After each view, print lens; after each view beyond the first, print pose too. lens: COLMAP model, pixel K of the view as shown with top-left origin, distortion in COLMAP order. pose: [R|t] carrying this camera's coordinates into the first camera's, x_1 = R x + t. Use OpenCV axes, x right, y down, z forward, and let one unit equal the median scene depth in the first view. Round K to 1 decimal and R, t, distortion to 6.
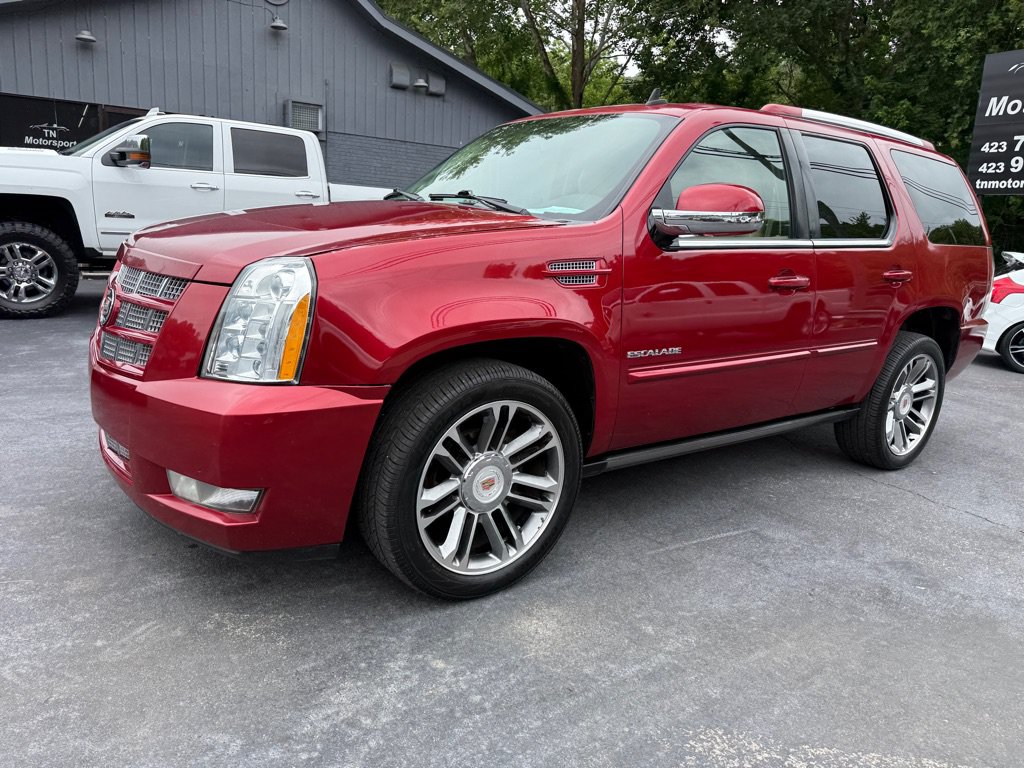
lens RADIAL K [[720.1, 0, 521.8], [0, 720.1, 378.9], [0, 0, 1]] dist [0.031008, -0.039252]
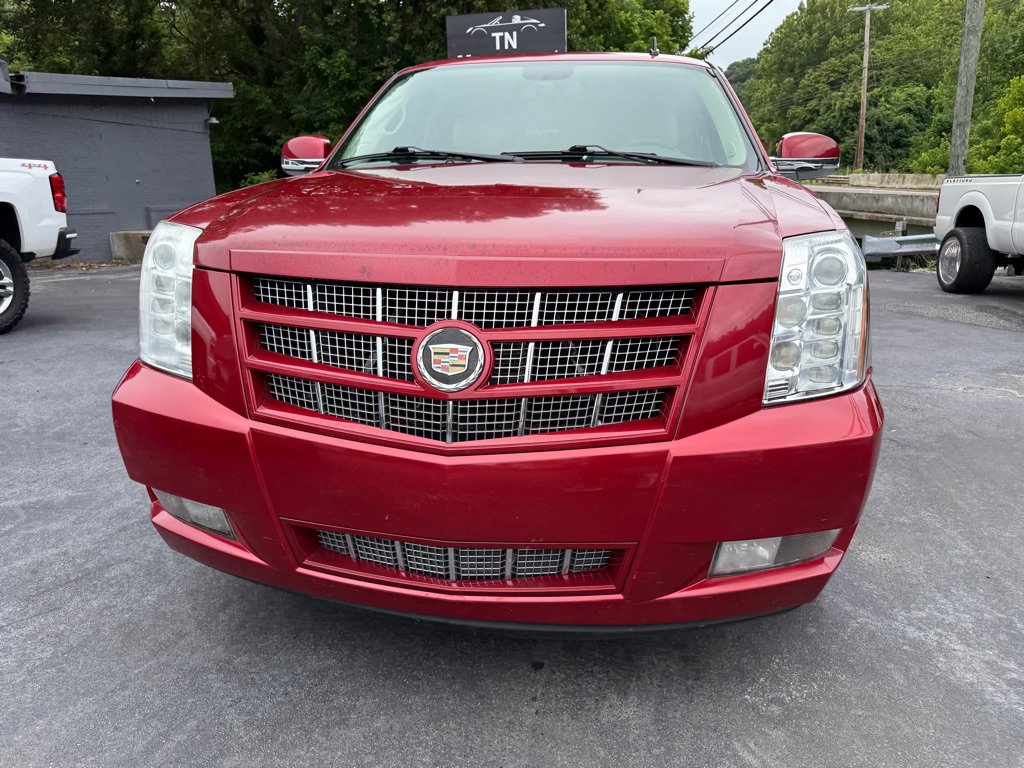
lens RADIAL K [[718.3, 0, 519.2], [0, 718.3, 380.7], [0, 0, 1]] dist [0.039127, -0.048347]
pose [[0.714681, -0.244840, 0.655198, -0.820165], [0.201936, 0.969070, 0.141861, -0.138087], [-0.669666, 0.030922, 0.742018, 0.447274]]
